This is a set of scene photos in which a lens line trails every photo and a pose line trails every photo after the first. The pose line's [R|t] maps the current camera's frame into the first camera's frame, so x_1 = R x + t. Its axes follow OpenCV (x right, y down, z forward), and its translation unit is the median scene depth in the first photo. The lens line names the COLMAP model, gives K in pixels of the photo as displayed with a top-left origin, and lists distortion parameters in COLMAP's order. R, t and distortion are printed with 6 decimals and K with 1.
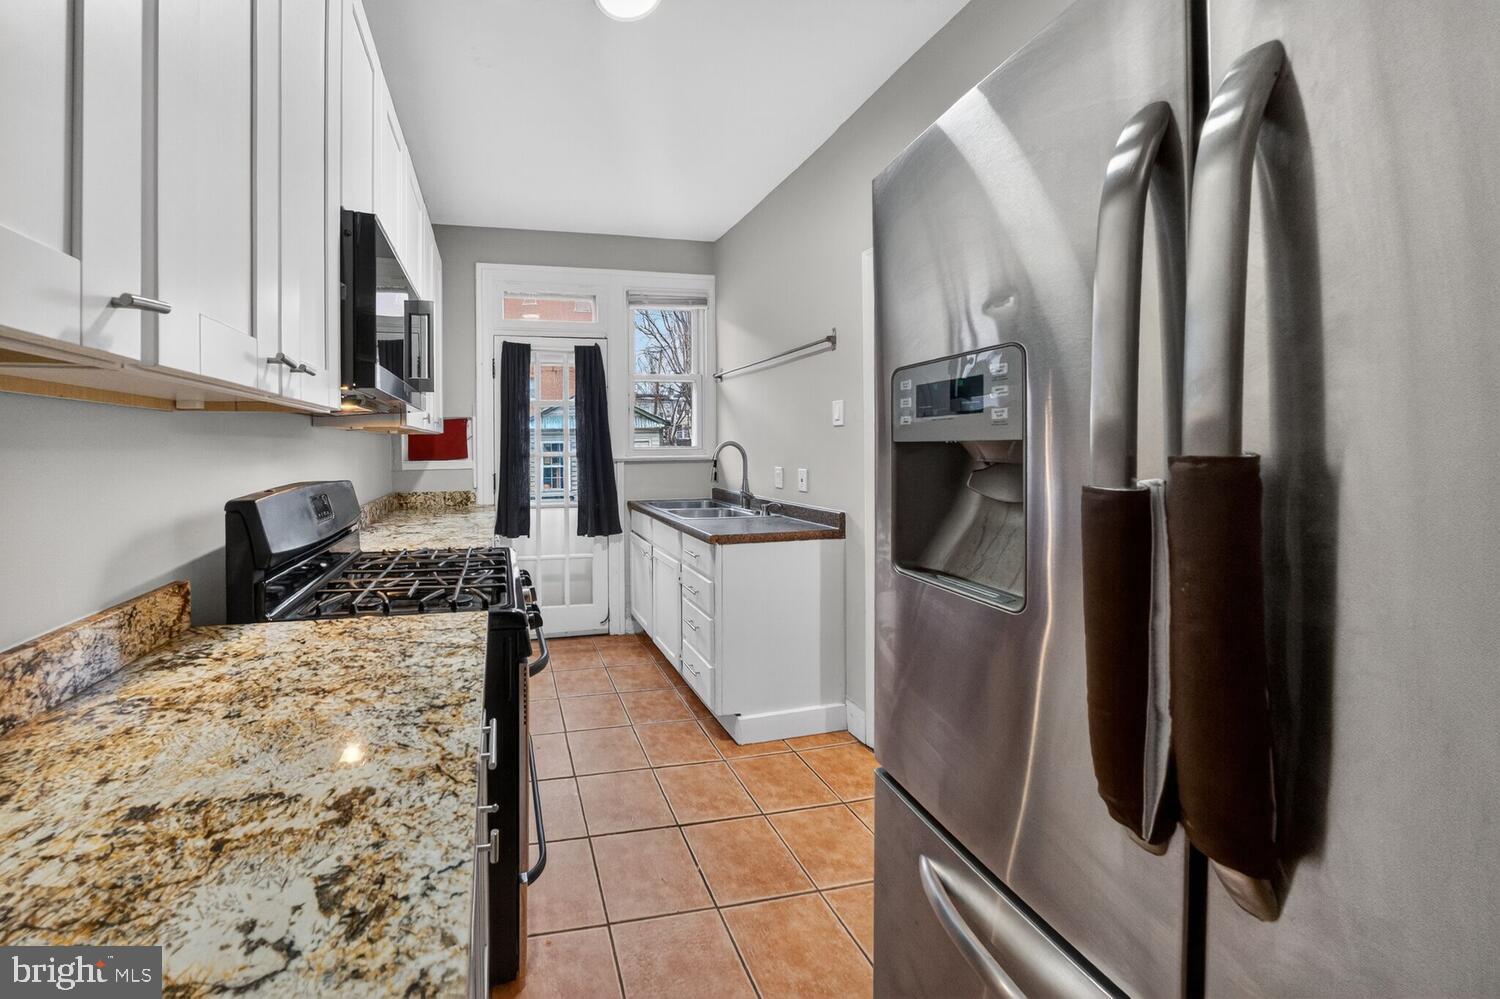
lens RADIAL K [[831.8, 0, 748.0], [0, 831.8, 448.7], [0, 0, 1]] dist [-0.041067, 0.000039]
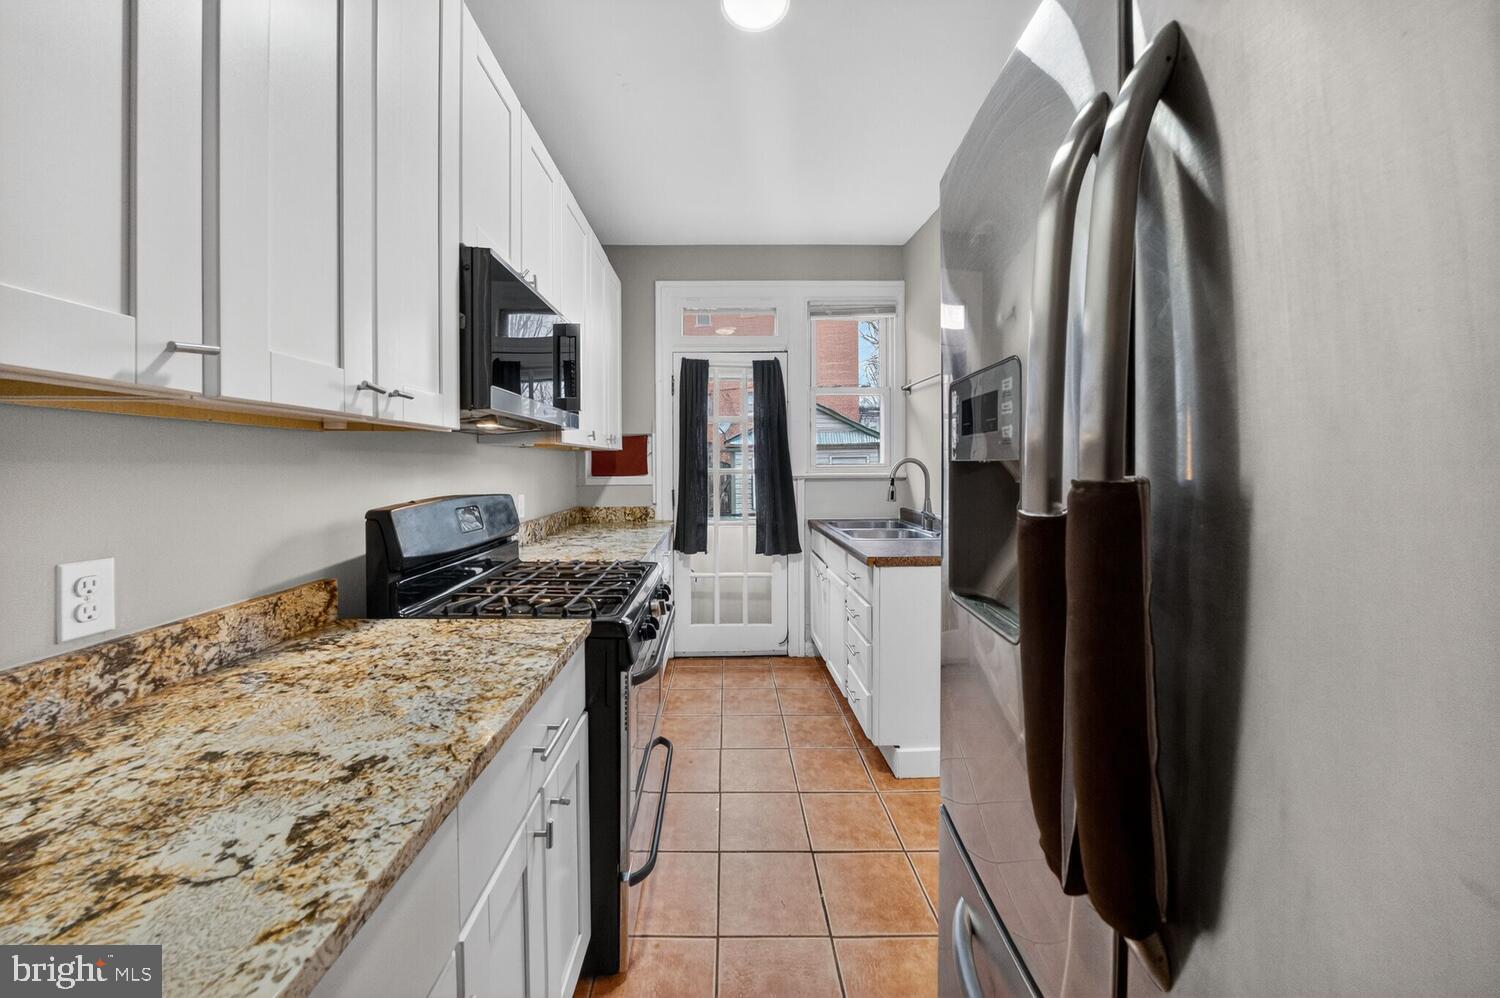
lens RADIAL K [[885.0, 0, 748.1], [0, 885.0, 470.0], [0, 0, 1]] dist [-0.055403, 0.000825]
pose [[0.961298, 0.004851, -0.275466, 0.177887], [-0.003465, 0.999979, 0.005515, -0.000297], [0.275487, -0.004347, 0.961295, -0.021096]]
